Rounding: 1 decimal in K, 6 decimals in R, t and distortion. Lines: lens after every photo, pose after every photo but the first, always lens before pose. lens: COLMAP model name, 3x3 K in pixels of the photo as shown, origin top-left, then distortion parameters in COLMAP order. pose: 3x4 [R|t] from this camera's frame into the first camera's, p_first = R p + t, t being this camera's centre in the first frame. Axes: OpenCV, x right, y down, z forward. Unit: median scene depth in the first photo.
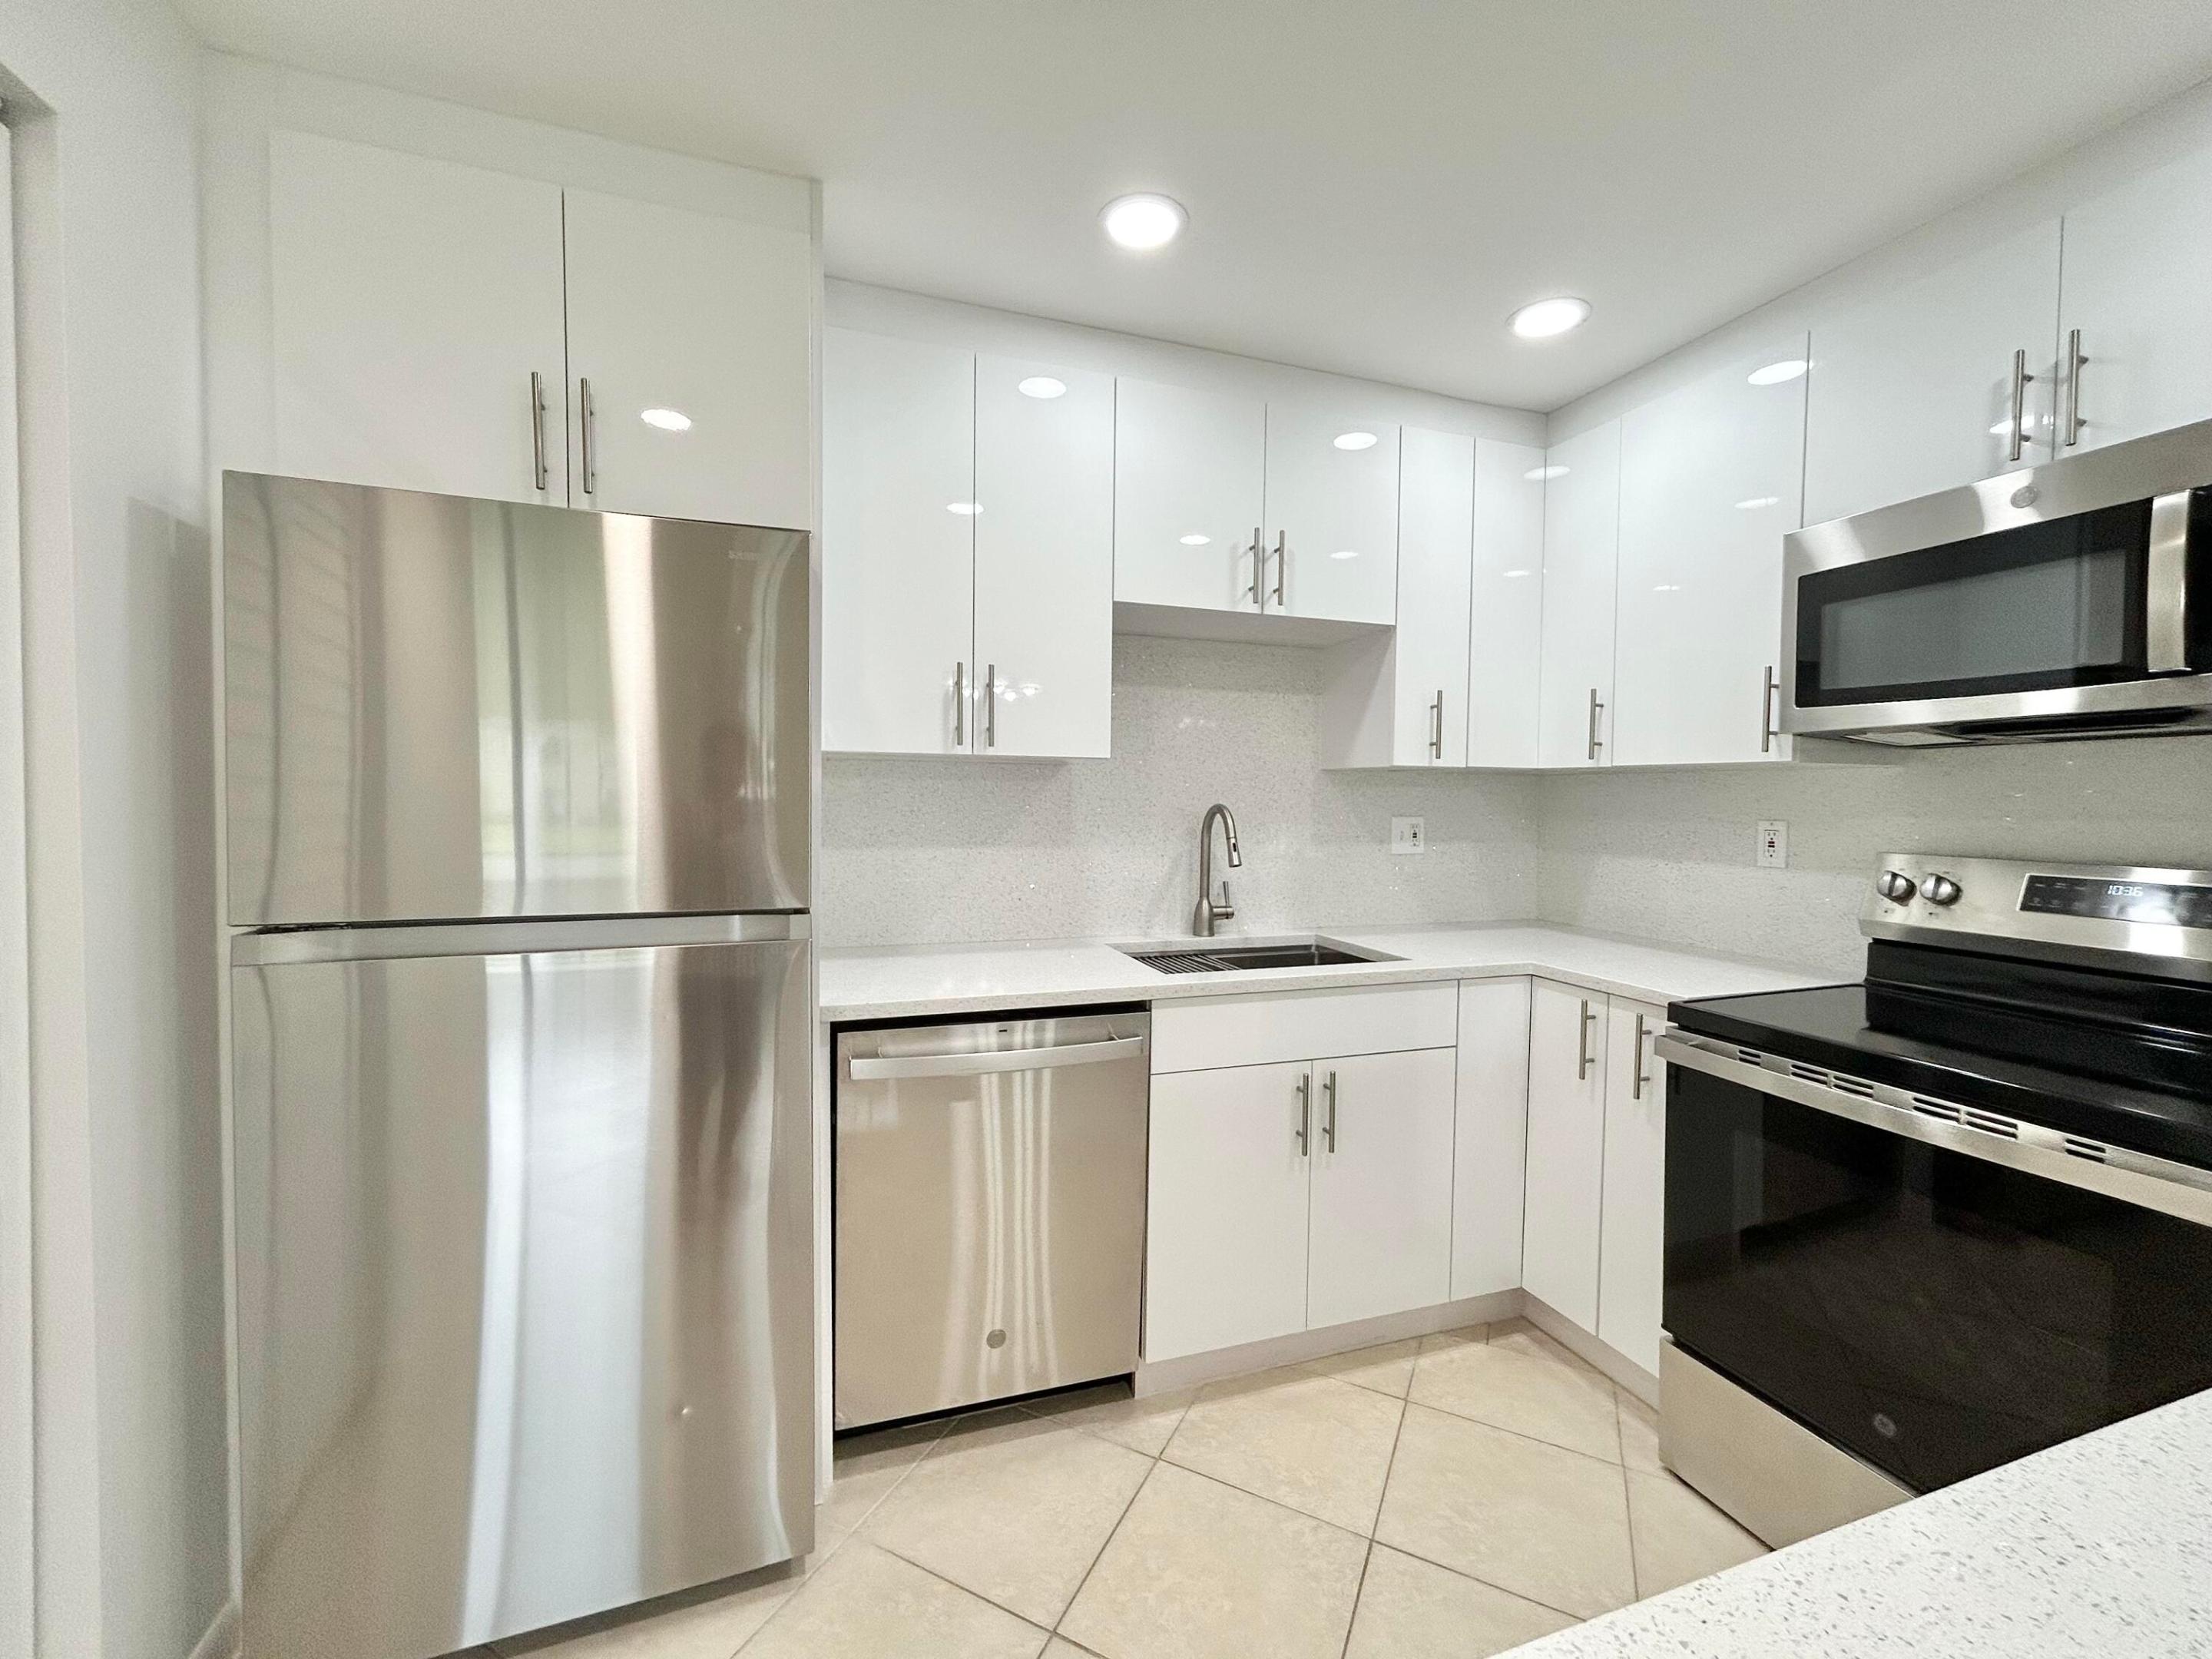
lens RADIAL K [[903.3, 0, 1109.5], [0, 903.3, 825.3], [0, 0, 1]] dist [0.003326, 0.000230]
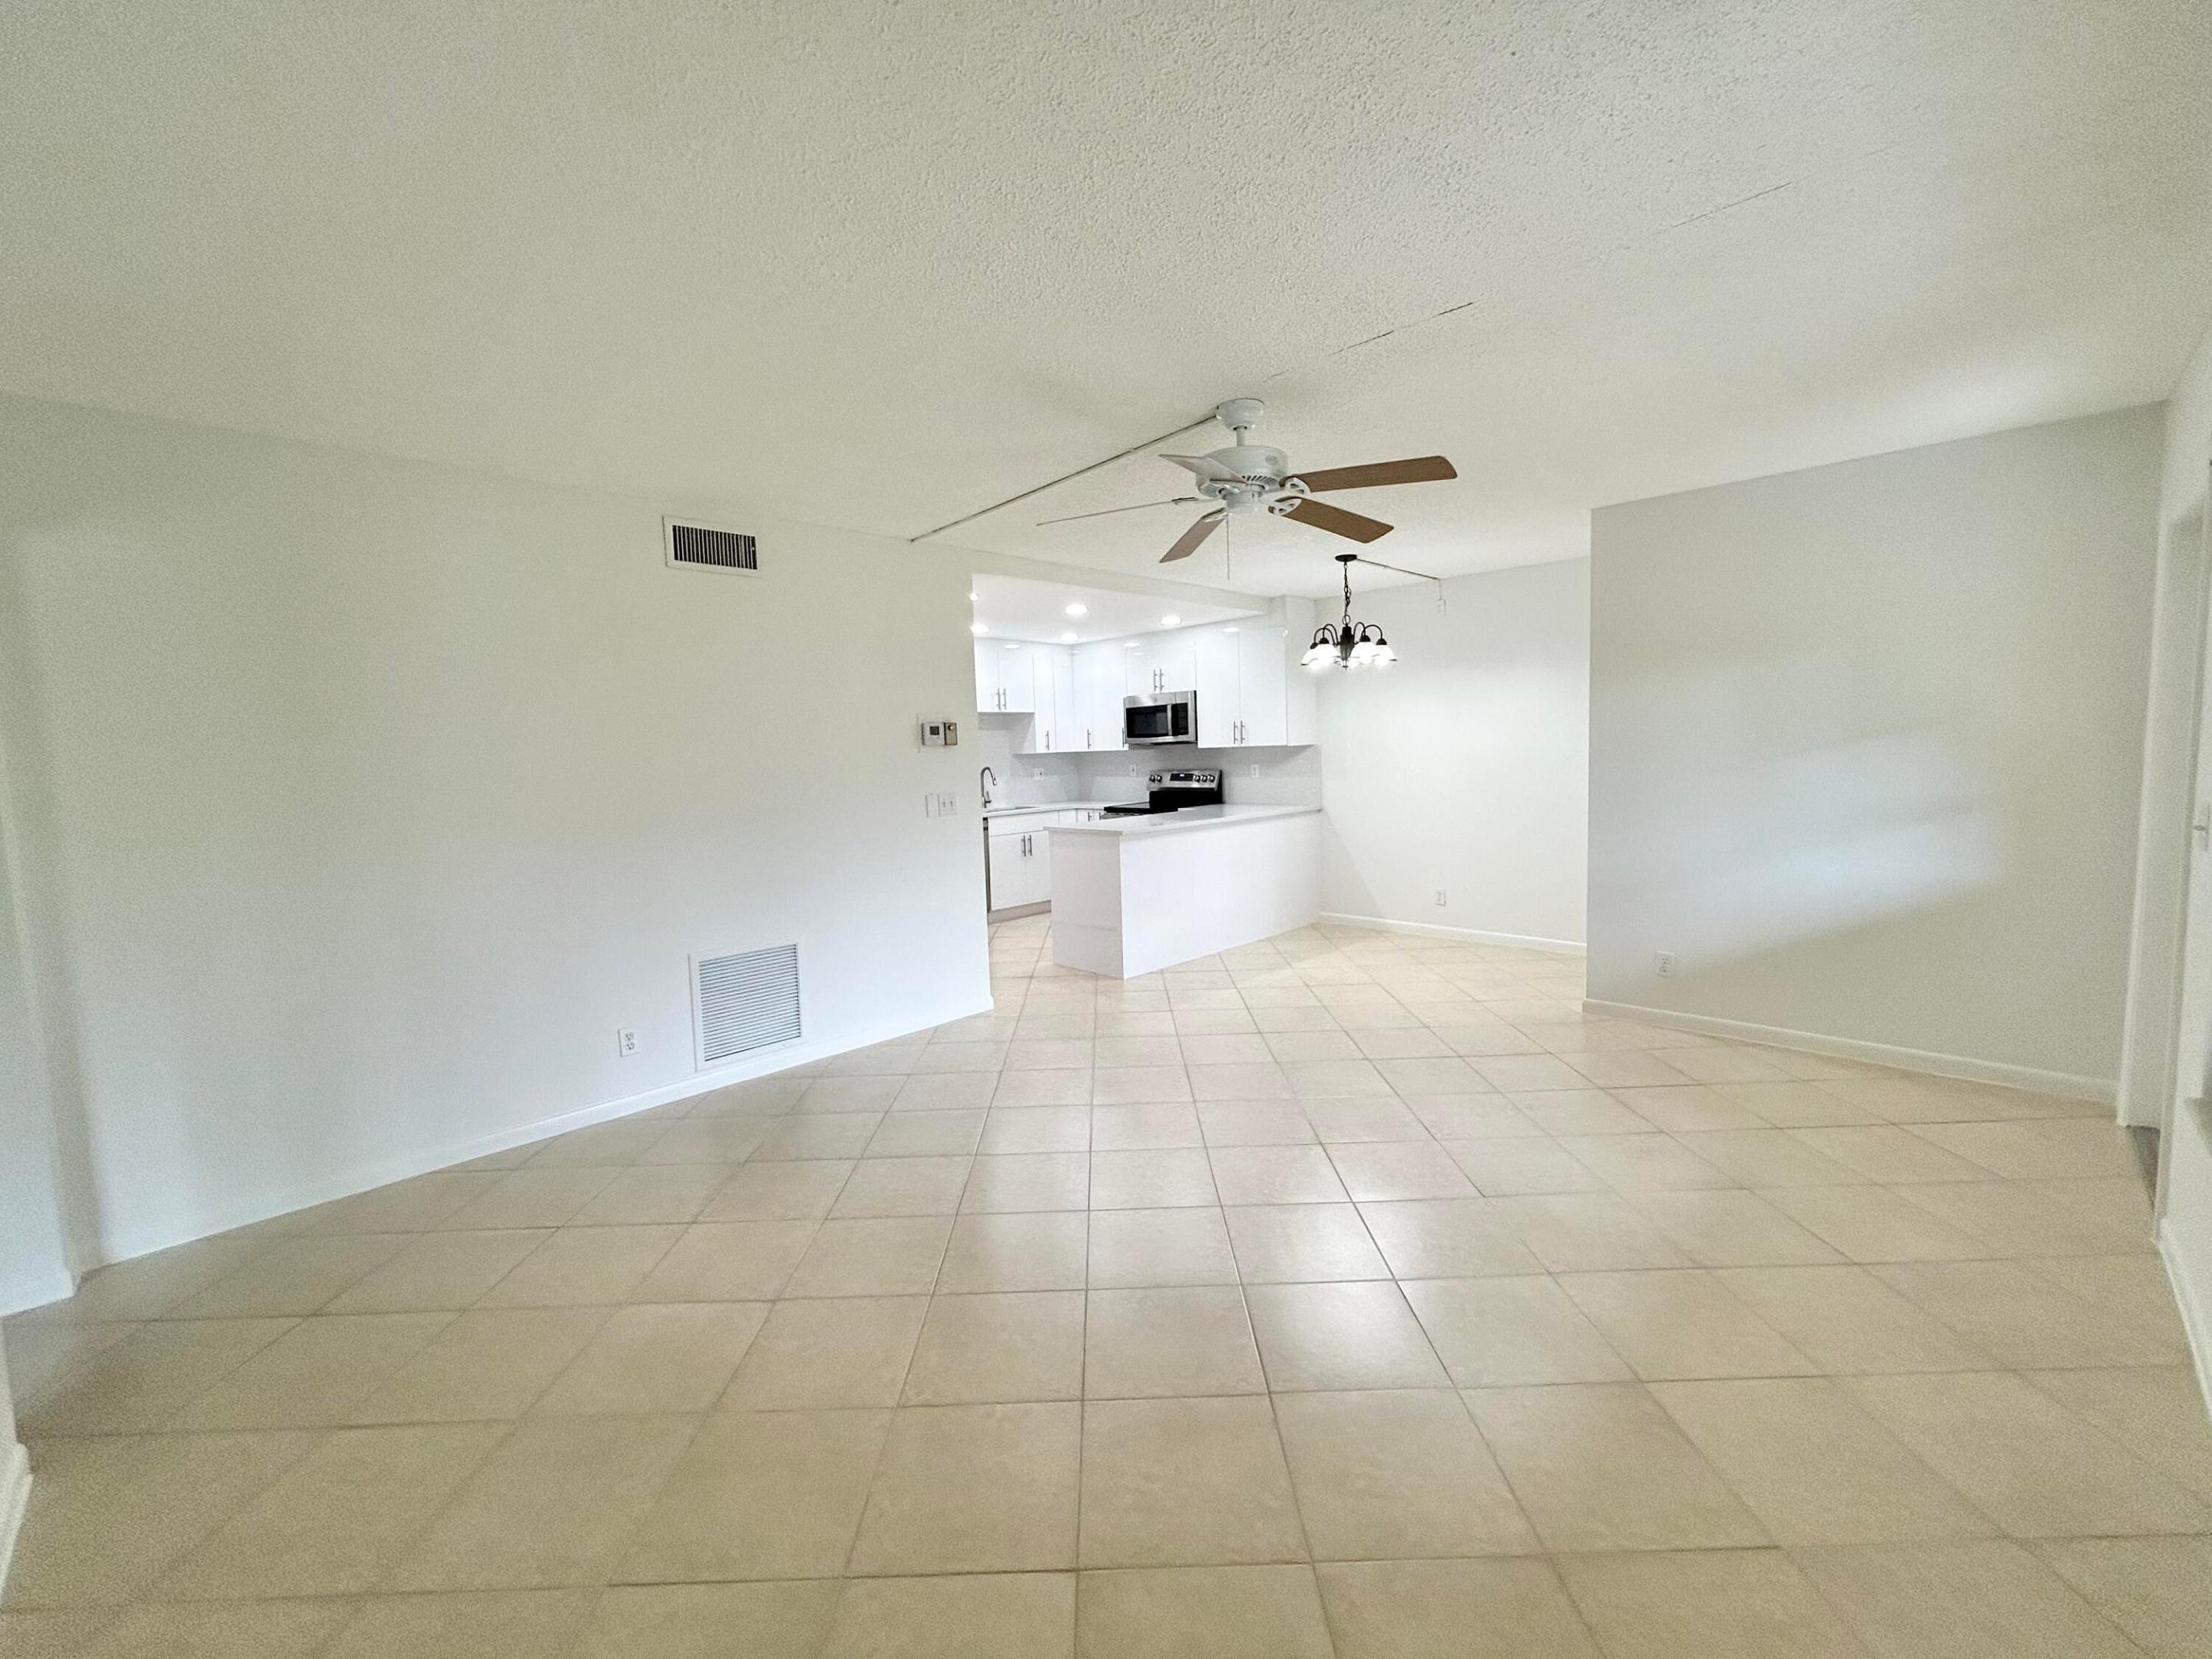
lens RADIAL K [[903.3, 0, 1109.5], [0, 903.3, 825.3], [0, 0, 1]] dist [0.003326, 0.000230]
pose [[0.895886, -0.078247, 0.437340, -1.112192], [0.058442, 0.996570, 0.058582, 0.026013], [-0.440424, -0.026924, 0.897386, -2.557245]]
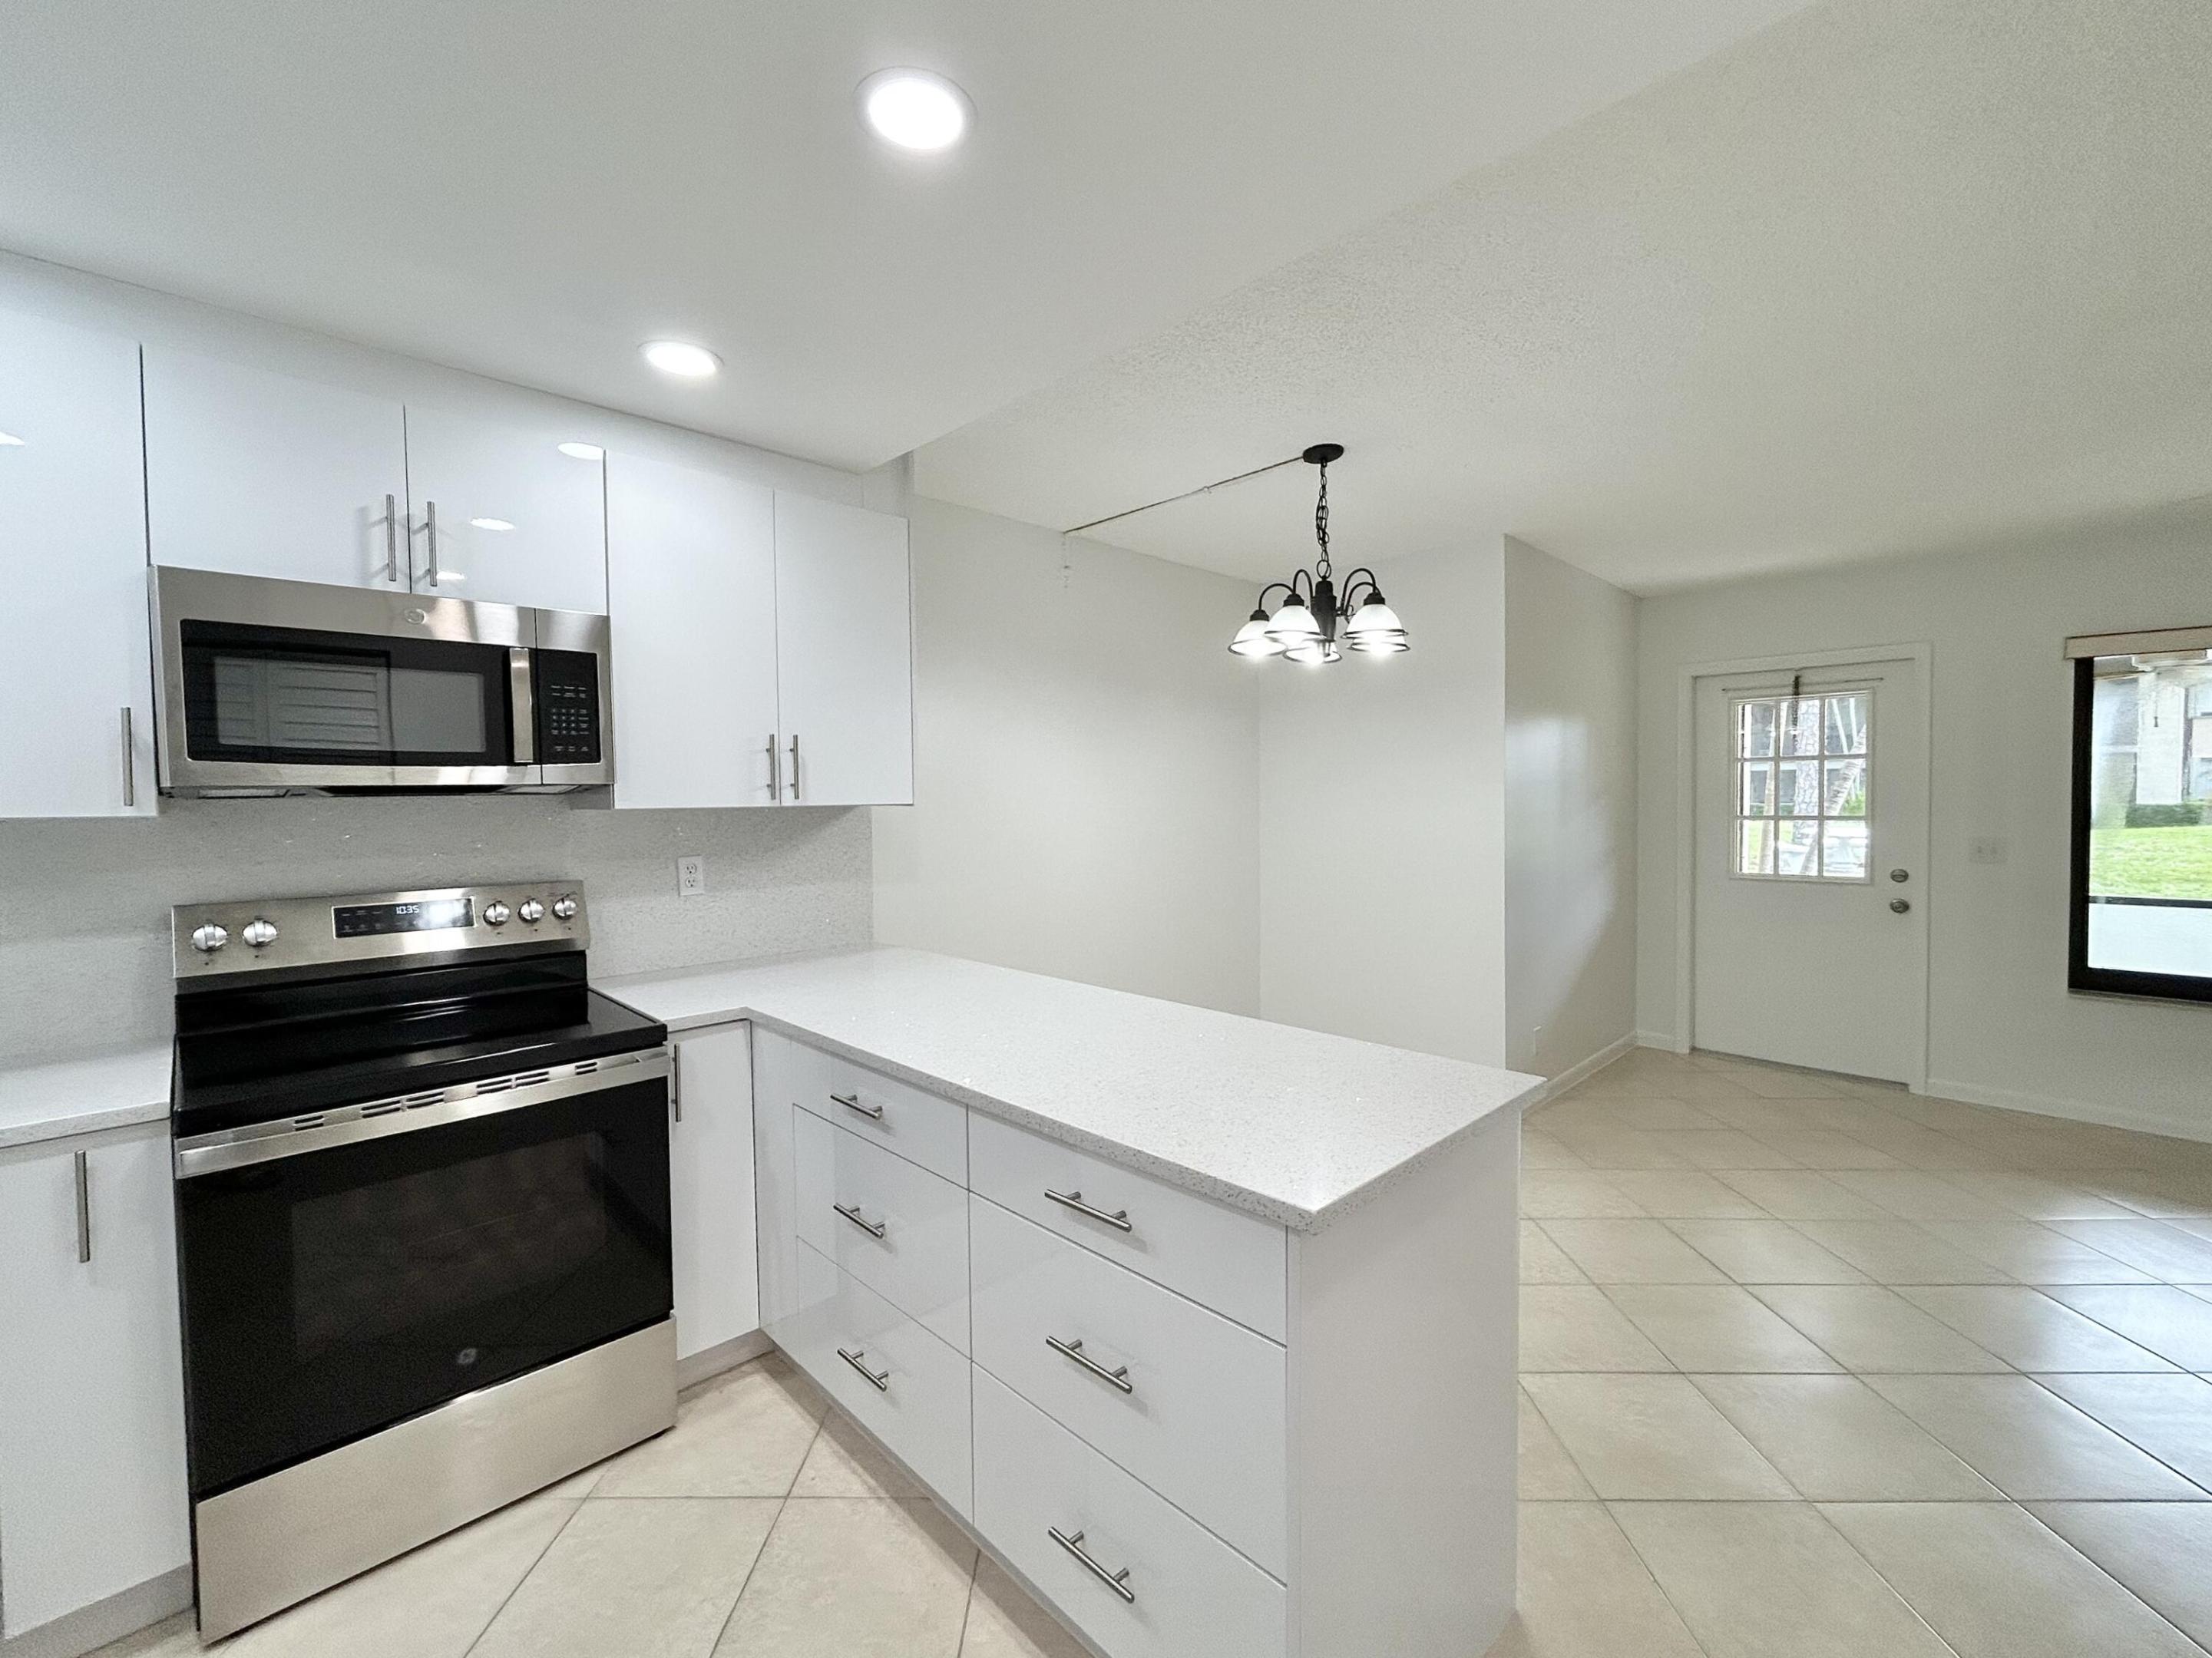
lens RADIAL K [[924.8, 0, 1103.0], [0, 924.8, 826.3], [0, 0, 1]] dist [-0.001183, 0.000427]
pose [[-0.424957, -0.037305, 0.904445, -0.445353], [0.036192, 0.997651, 0.058154, -0.074504], [-0.904490, 0.057447, -0.422609, 0.499177]]
